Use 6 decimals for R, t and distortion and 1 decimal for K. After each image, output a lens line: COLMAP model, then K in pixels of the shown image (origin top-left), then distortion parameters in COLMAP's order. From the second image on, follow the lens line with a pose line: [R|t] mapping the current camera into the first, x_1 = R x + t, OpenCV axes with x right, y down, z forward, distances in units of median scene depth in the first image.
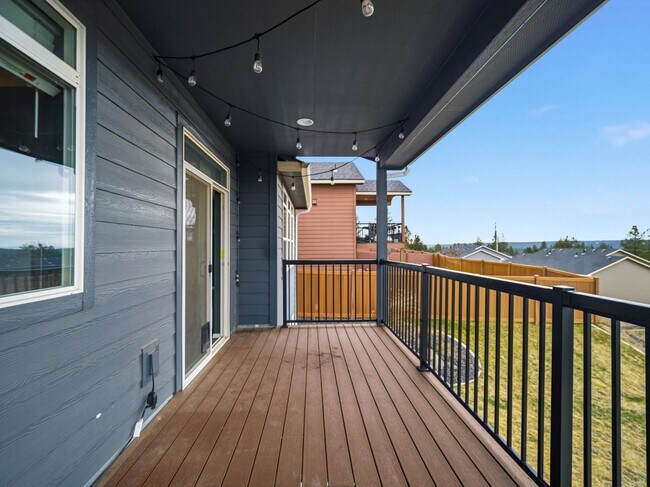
lens RADIAL K [[297.7, 0, 325.9], [0, 297.7, 241.7], [0, 0, 1]] dist [-0.003579, -0.001337]
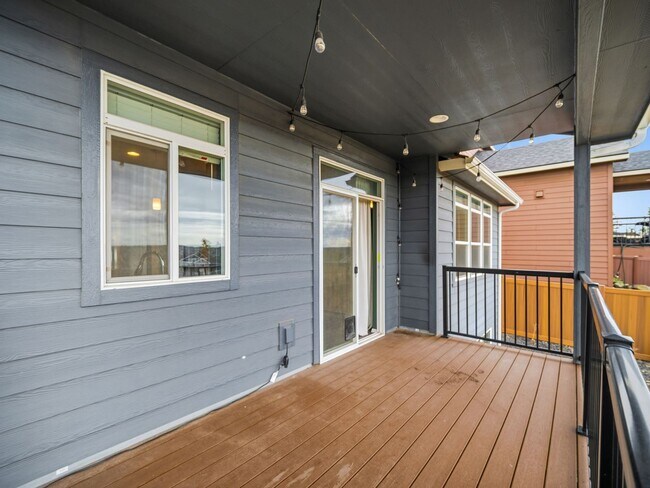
lens RADIAL K [[297.7, 0, 313.0], [0, 297.7, 249.2], [0, 0, 1]] dist [-0.003579, -0.001337]
pose [[0.720133, 0.013710, -0.693701, 0.217622], [0.000453, 0.999795, 0.020230, -0.010560], [0.693836, -0.014882, 0.719979, 0.040476]]
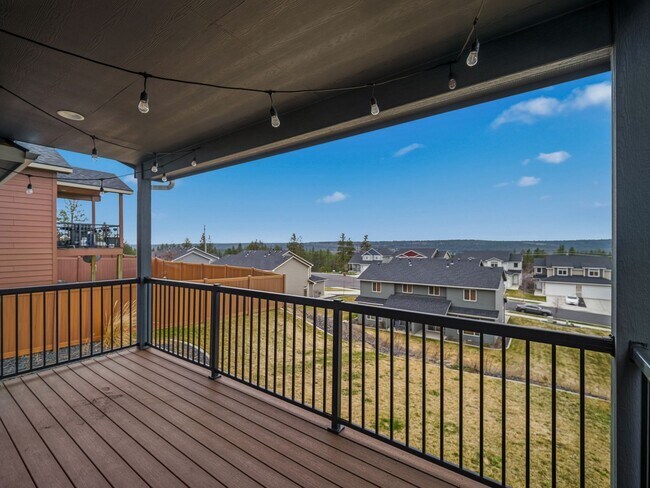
lens RADIAL K [[297.7, 0, 324.9], [0, 297.7, 246.4], [0, 0, 1]] dist [-0.003579, -0.001337]
pose [[0.612437, 0.006946, 0.790489, -0.209238], [-0.017888, 0.999827, 0.005073, -0.054518], [-0.790317, -0.017247, 0.612456, -0.012437]]
